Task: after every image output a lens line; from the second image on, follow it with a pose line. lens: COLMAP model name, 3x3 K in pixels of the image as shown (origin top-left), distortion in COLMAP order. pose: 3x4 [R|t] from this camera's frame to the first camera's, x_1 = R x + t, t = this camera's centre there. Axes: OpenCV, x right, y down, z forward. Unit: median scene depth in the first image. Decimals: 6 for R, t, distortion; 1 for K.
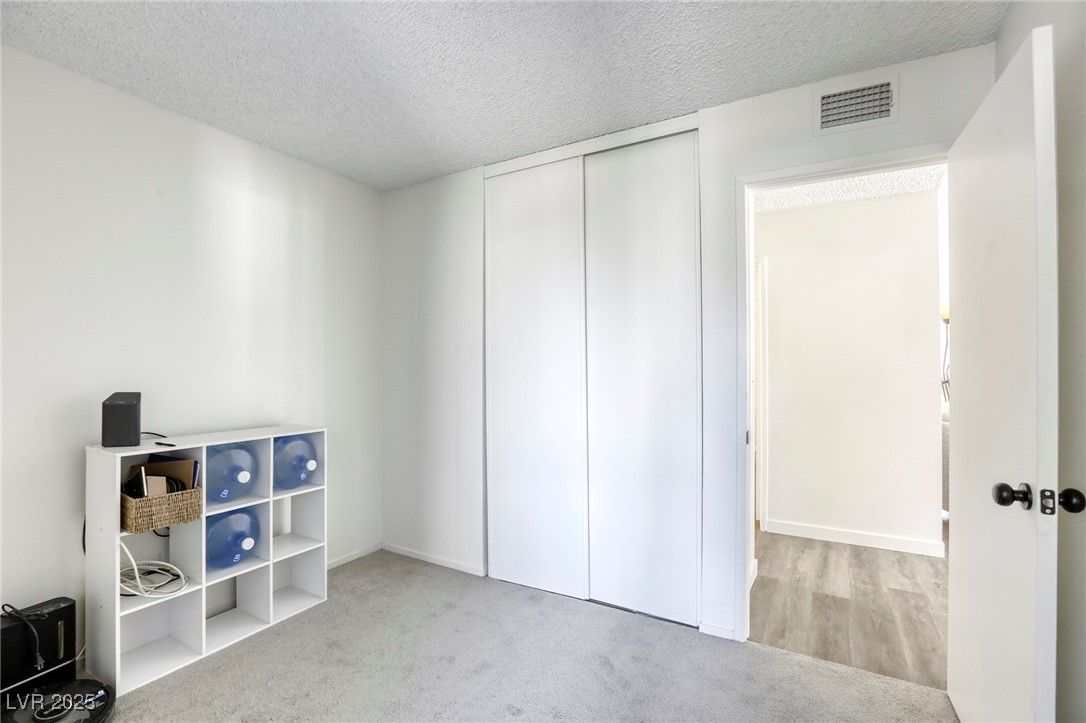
lens RADIAL K [[505.7, 0, 544.9], [0, 505.7, 363.7], [0, 0, 1]] dist [-0.029854, 0.000807]
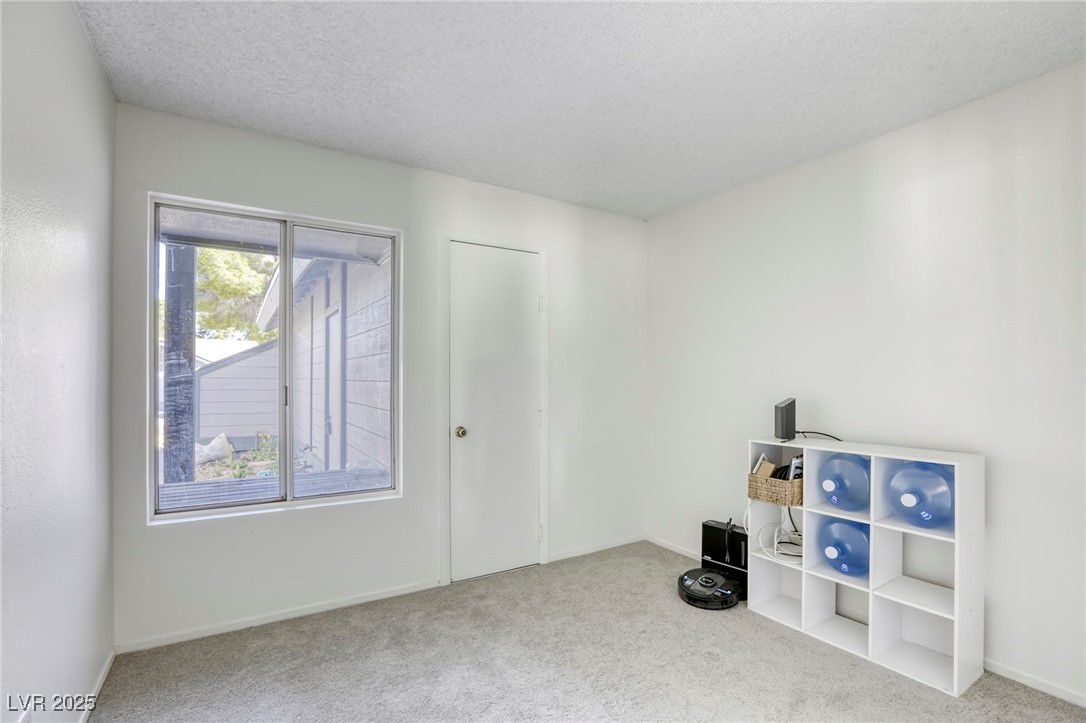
lens RADIAL K [[505.7, 0, 544.9], [0, 505.7, 363.7], [0, 0, 1]] dist [-0.029854, 0.000807]
pose [[-0.509416, -0.032025, -0.859924, 0.600186], [0.015158, 0.998818, -0.046177, 0.014893], [0.860387, -0.036558, -0.508328, 1.048983]]
